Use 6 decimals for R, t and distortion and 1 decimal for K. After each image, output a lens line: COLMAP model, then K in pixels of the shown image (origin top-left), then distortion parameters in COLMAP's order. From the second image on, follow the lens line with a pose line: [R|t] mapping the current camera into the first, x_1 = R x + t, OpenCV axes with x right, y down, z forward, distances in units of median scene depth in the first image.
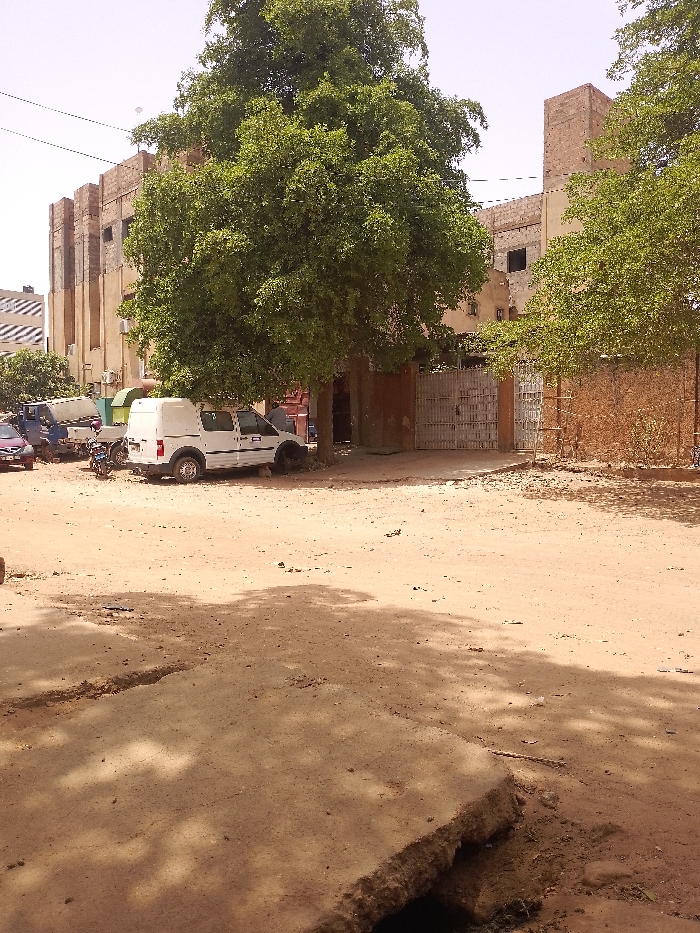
lens RADIAL K [[743.5, 0, 350.0], [0, 743.5, 466.5], [0, 0, 1]] dist [0.052716, -0.130981]
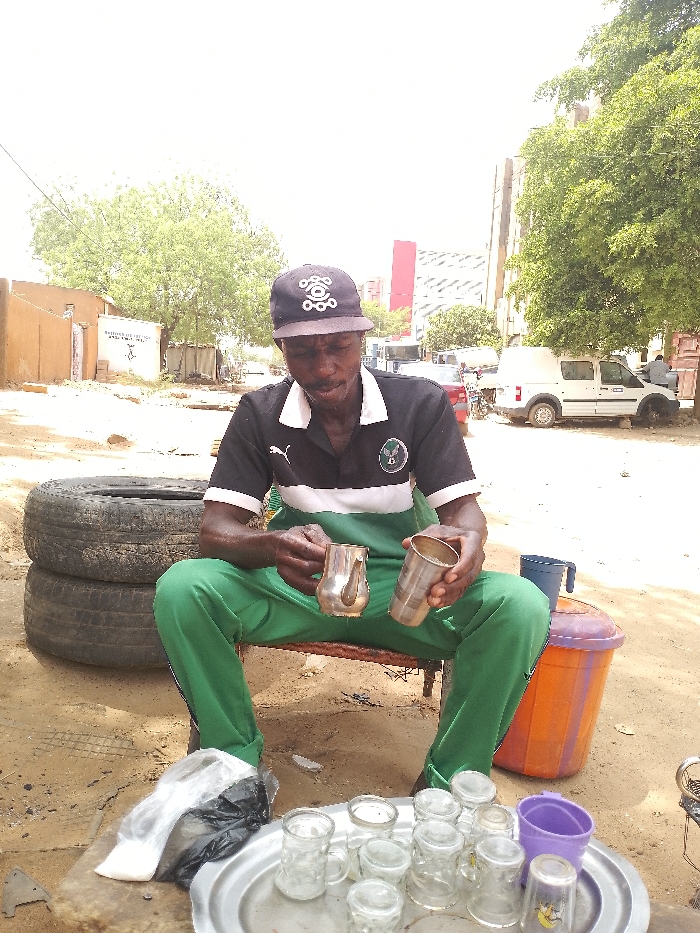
lens RADIAL K [[743.5, 0, 350.0], [0, 743.5, 466.5], [0, 0, 1]] dist [0.052716, -0.130981]
pose [[0.829339, 0.106776, -0.548448, 0.142933], [-0.073483, 0.993888, 0.082380, 0.009375], [0.553892, -0.028019, 0.832117, -0.040054]]
